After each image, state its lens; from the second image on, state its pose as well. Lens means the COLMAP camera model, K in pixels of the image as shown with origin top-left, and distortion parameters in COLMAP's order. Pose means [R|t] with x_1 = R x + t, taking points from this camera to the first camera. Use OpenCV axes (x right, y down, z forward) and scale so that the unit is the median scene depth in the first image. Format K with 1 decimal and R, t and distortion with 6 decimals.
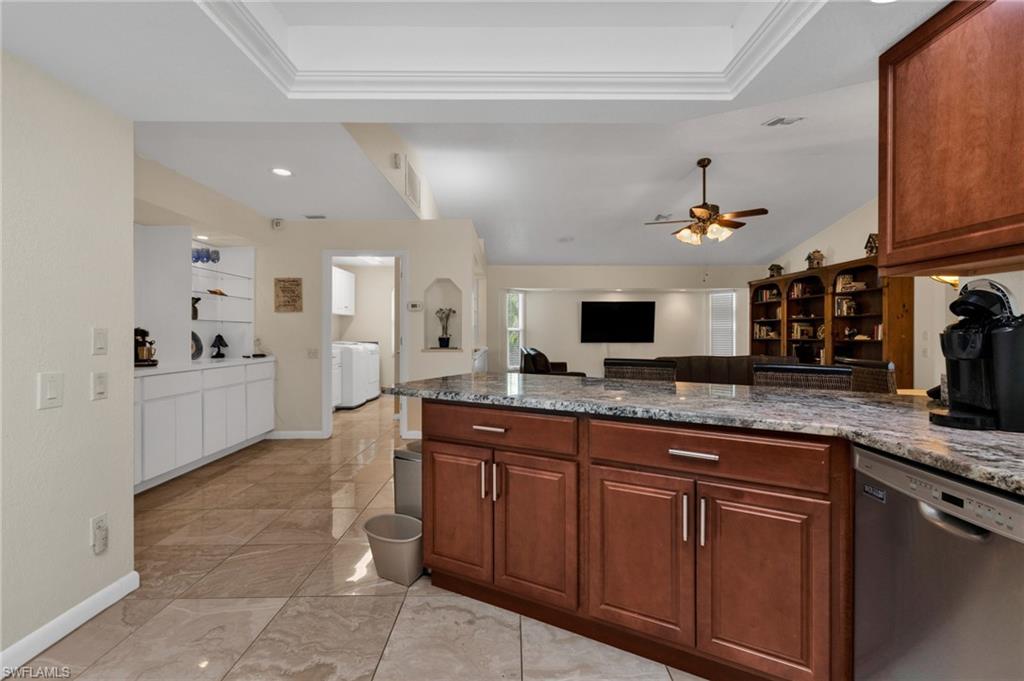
lens RADIAL K [[444.4, 0, 512.0], [0, 444.4, 340.5], [0, 0, 1]] dist [0.020919, -0.006837]
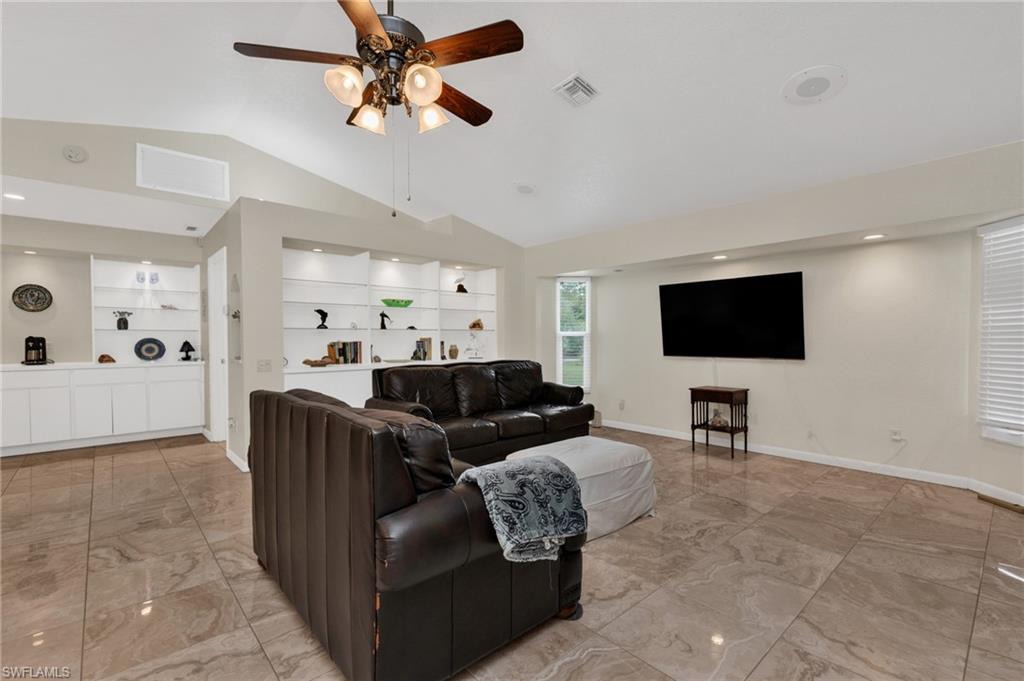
lens RADIAL K [[444.4, 0, 512.0], [0, 444.4, 340.5], [0, 0, 1]] dist [0.020919, -0.006837]
pose [[0.664721, 0.002347, -0.747088, 0.809853], [-0.011012, 0.999917, -0.006656, -0.015613], [0.747011, 0.012651, 0.664692, 0.811079]]
